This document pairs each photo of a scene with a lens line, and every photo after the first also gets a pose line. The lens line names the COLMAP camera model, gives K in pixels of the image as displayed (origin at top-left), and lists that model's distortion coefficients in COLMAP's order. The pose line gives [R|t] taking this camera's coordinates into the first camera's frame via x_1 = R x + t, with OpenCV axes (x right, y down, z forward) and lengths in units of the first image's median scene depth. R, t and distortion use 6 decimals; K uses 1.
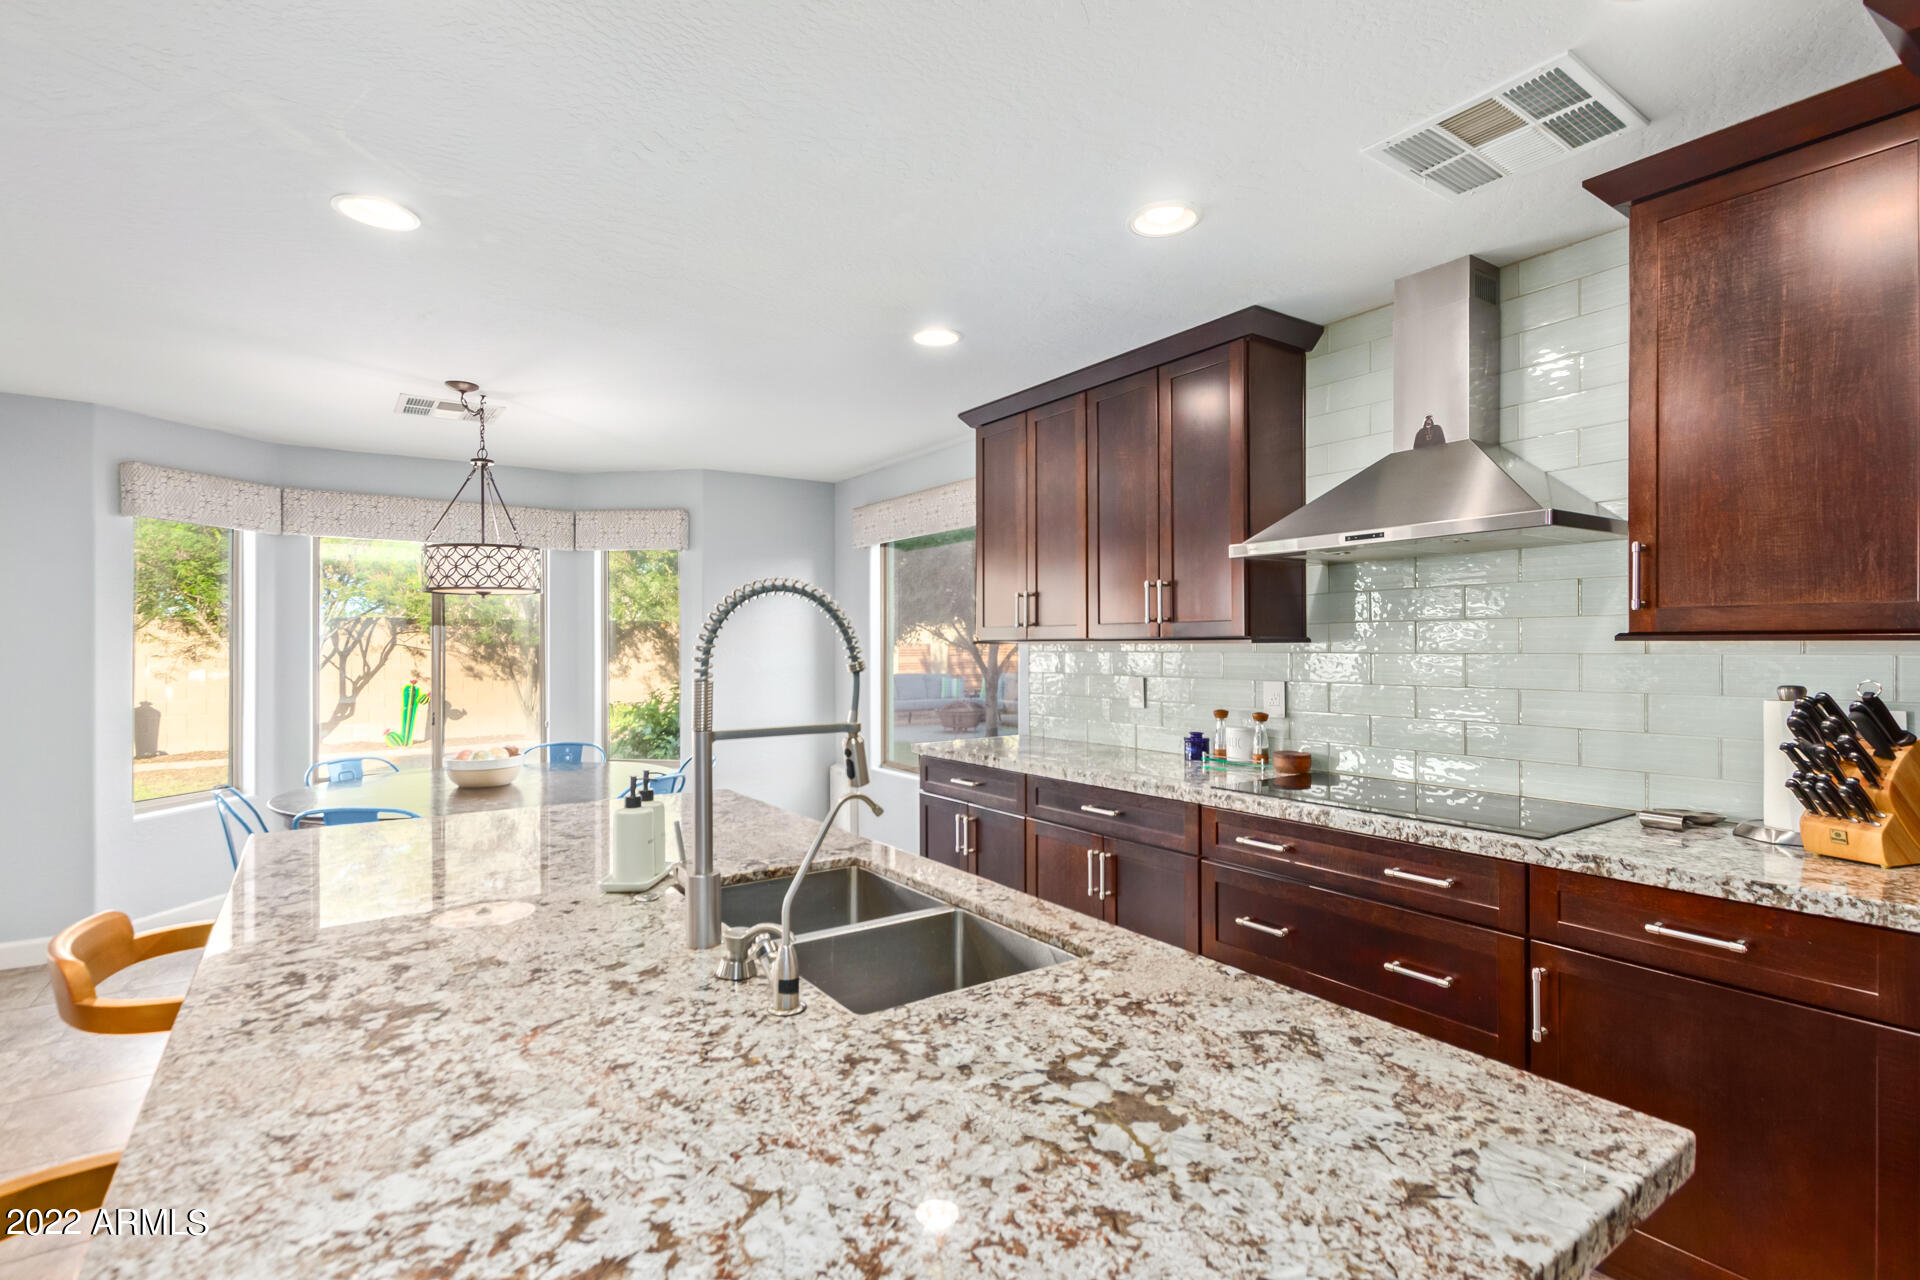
lens RADIAL K [[913.4, 0, 978.8], [0, 913.4, 644.8], [0, 0, 1]] dist [0.008770, -0.000181]
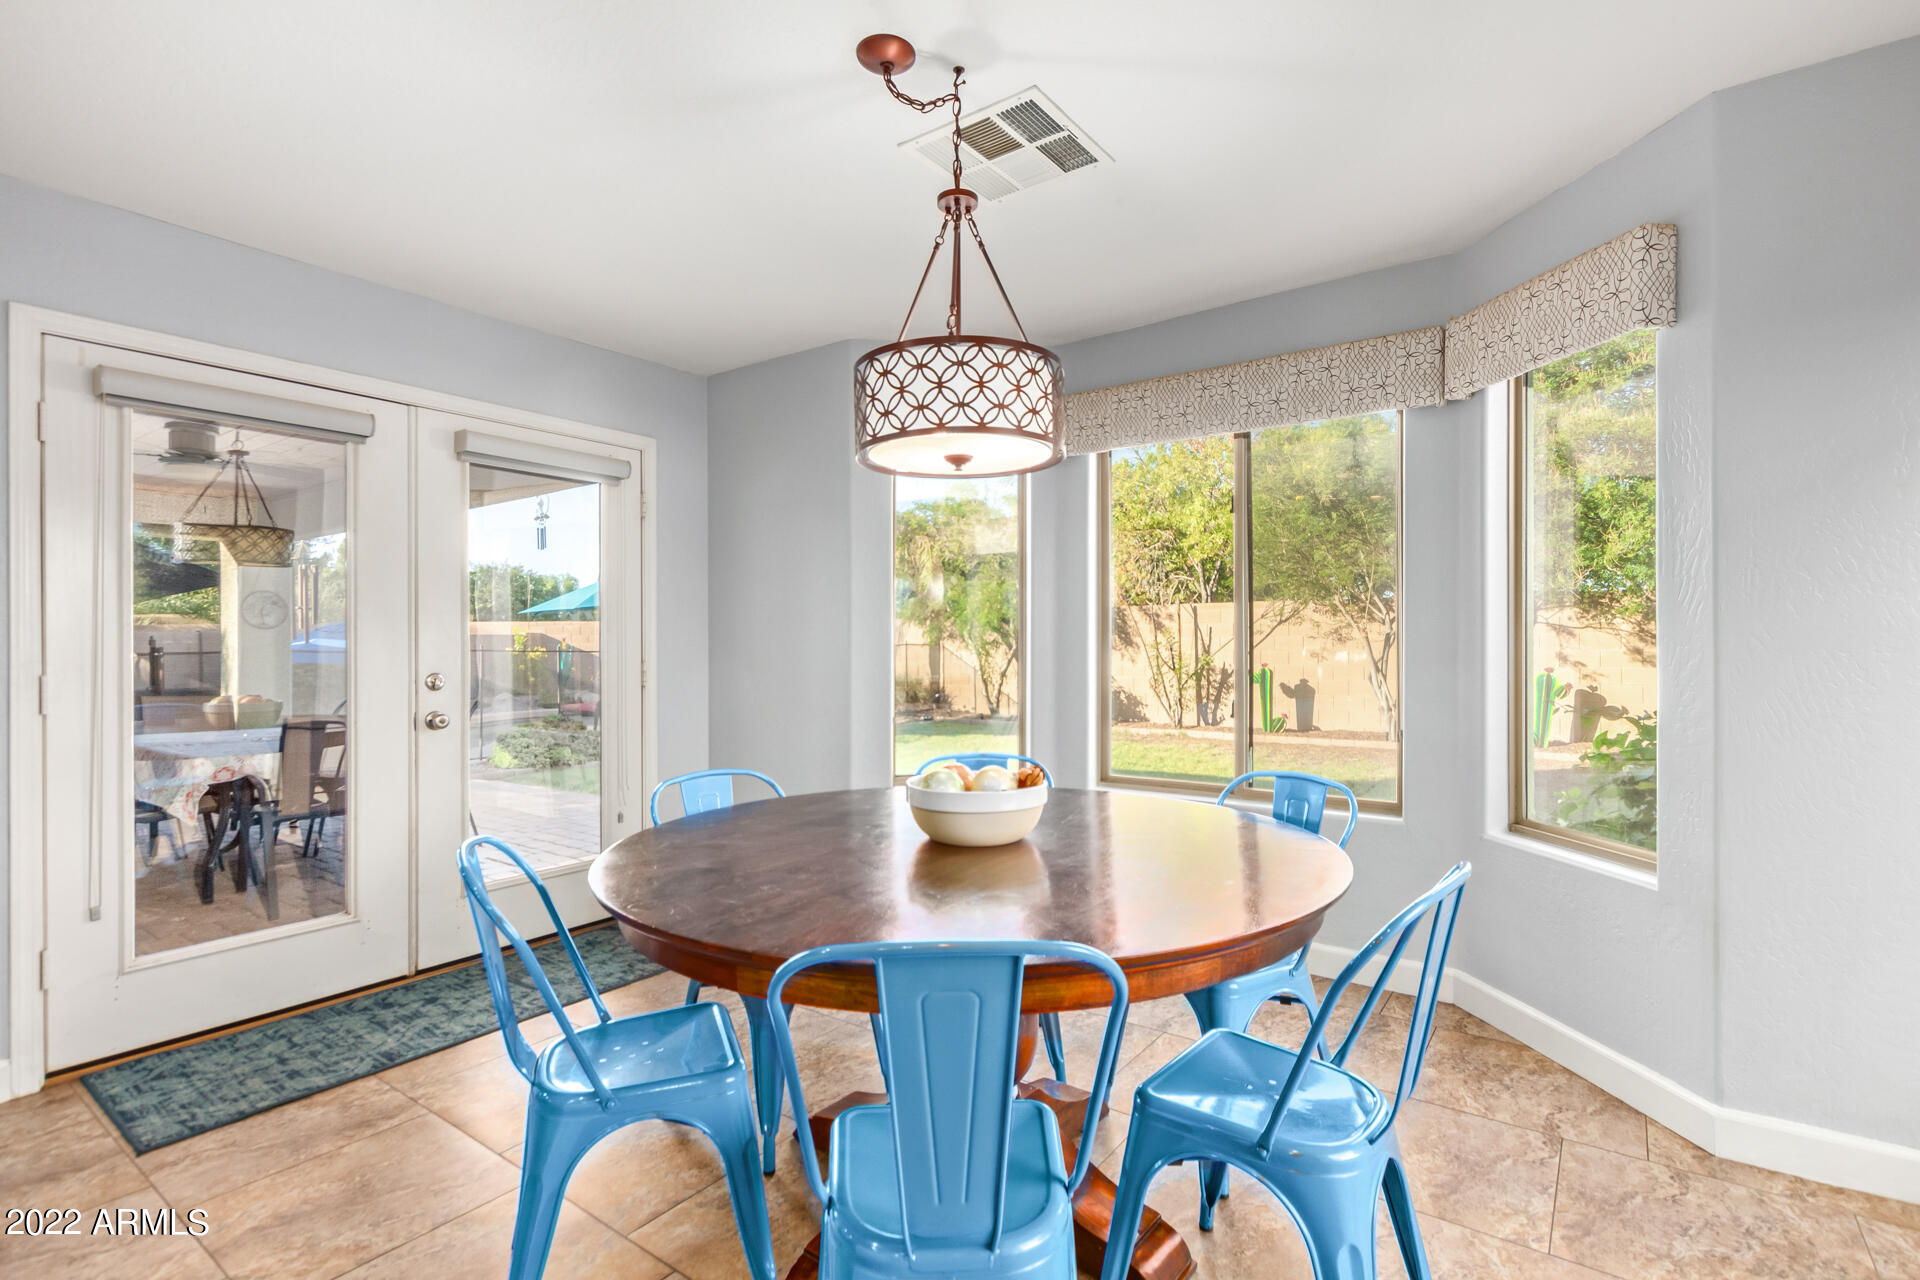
lens RADIAL K [[913.4, 0, 956.8], [0, 913.4, 644.9], [0, 0, 1]] dist [0.008770, -0.000181]
pose [[0.312945, 0.001288, -0.949770, -0.121538], [0.006869, 0.999970, 0.003619, 0.064167], [0.949746, -0.007656, 0.312927, 1.191388]]
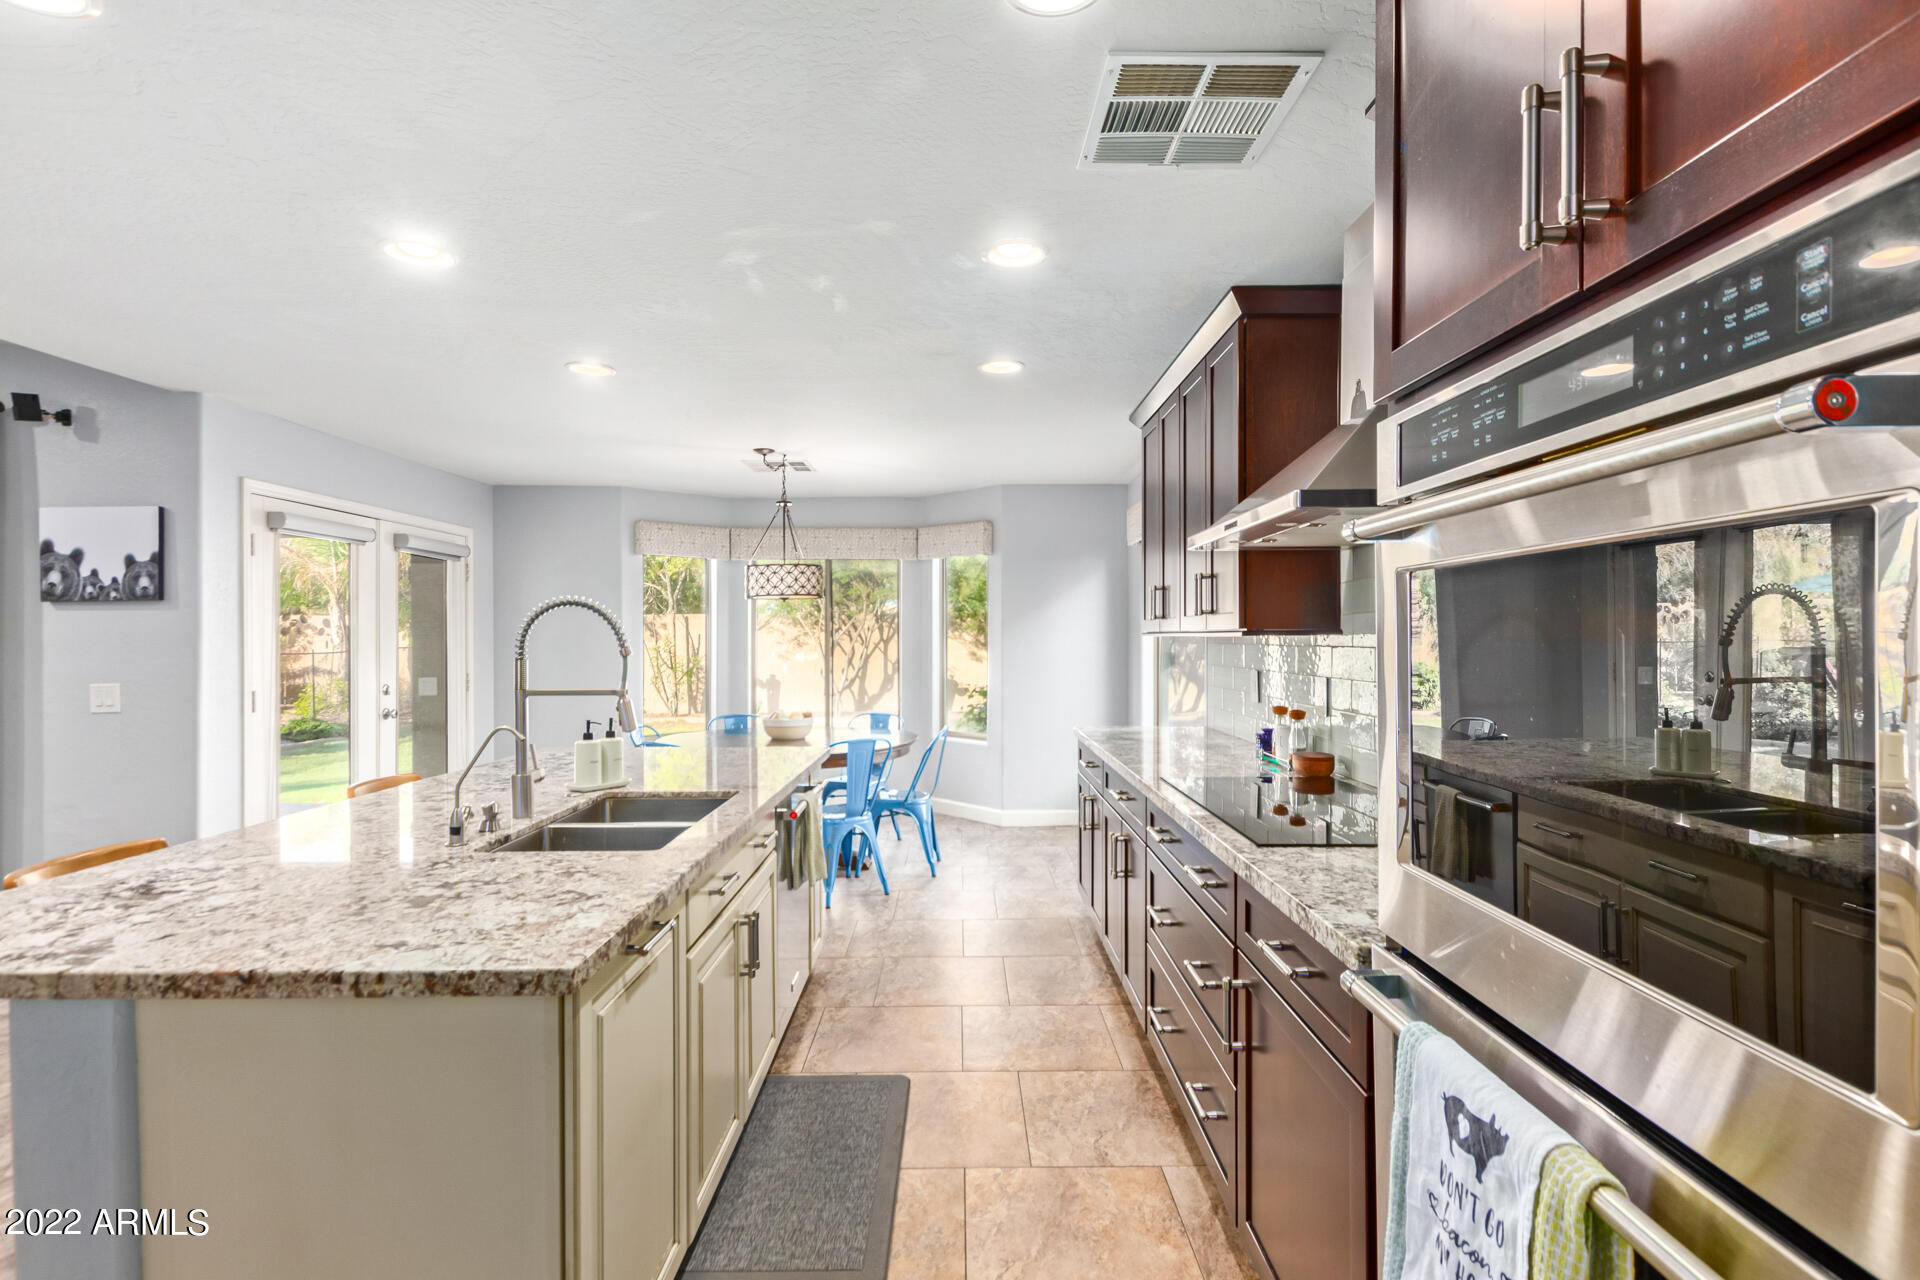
lens RADIAL K [[913.4, 0, 974.3], [0, 913.4, 646.2], [0, 0, 1]] dist [0.008770, -0.000181]
pose [[0.820169, 0.007116, -0.572077, 0.645179], [0.000497, 0.999913, 0.013150, -0.003559], [0.572121, -0.011069, 0.820094, 0.047527]]
